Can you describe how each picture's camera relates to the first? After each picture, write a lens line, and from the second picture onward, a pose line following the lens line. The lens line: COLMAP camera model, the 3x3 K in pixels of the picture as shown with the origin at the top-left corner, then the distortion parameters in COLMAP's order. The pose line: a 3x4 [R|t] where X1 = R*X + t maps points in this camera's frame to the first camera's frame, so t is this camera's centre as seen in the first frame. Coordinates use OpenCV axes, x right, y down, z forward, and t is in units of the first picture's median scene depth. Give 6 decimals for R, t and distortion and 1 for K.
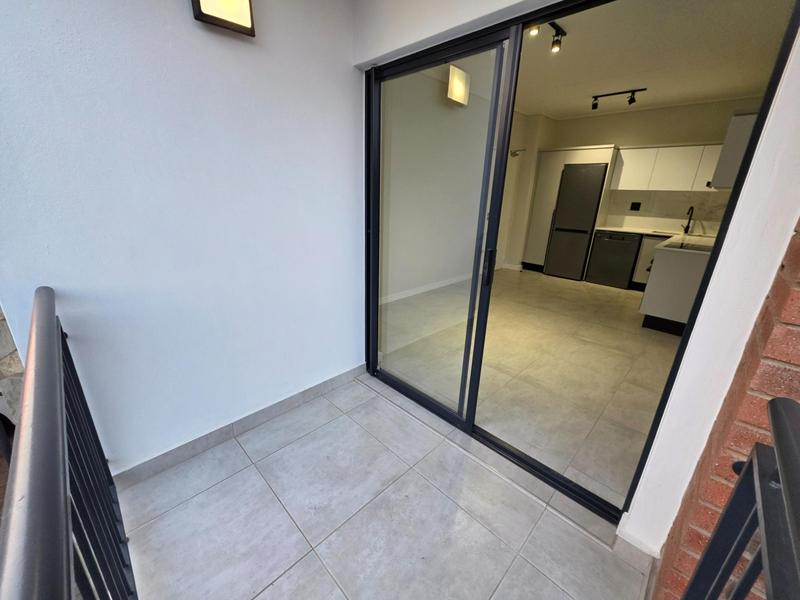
lens RADIAL K [[320.0, 0, 397.2], [0, 320.0, 299.0], [0, 0, 1]] dist [-0.000700, -0.000009]
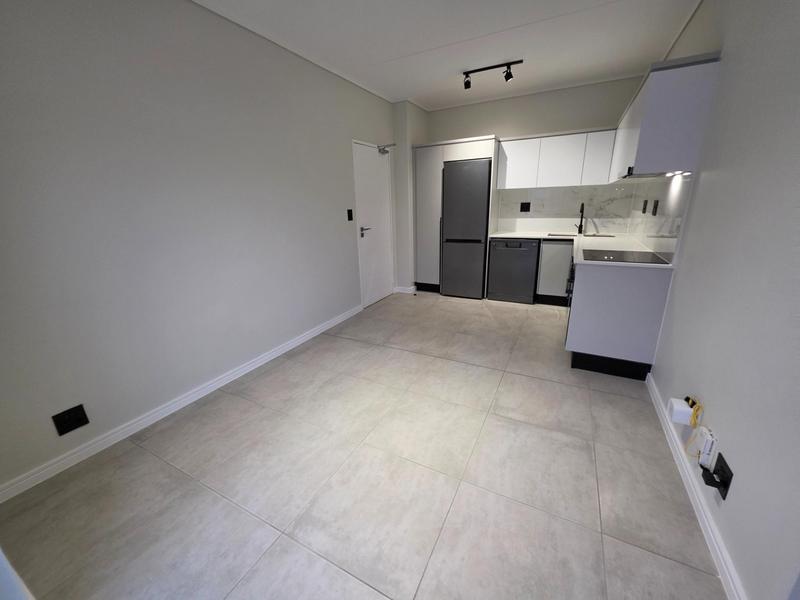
lens RADIAL K [[320.0, 0, 397.2], [0, 320.0, 299.0], [0, 0, 1]] dist [-0.000700, -0.000009]
pose [[0.951391, -0.140550, 0.274046, 0.150113], [0.149479, 0.988694, -0.011866, -0.090224], [-0.269280, 0.052254, 0.961643, 0.290013]]
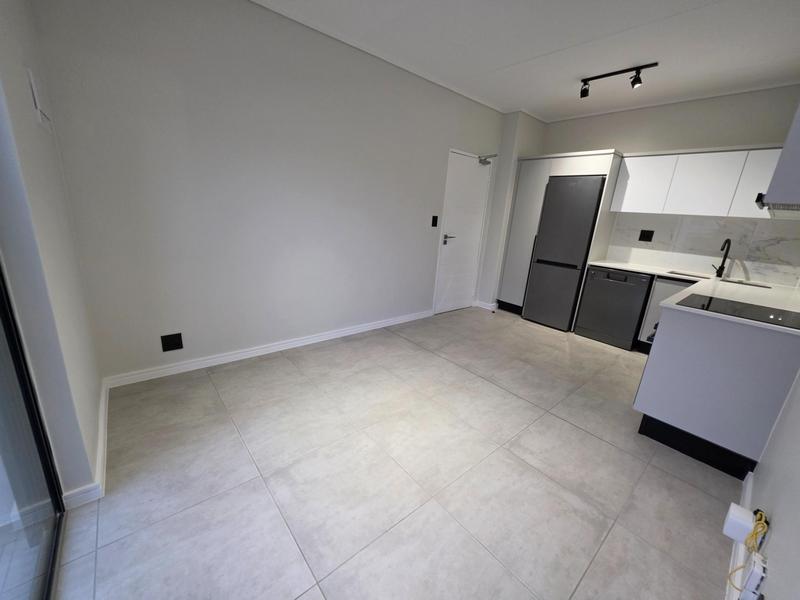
lens RADIAL K [[320.0, 0, 397.2], [0, 320.0, 299.0], [0, 0, 1]] dist [-0.000700, -0.000009]
pose [[0.996375, 0.059850, -0.060447, 0.250856], [-0.063223, 0.996454, -0.055510, -0.075036], [0.056910, 0.059131, 0.996627, 0.270369]]
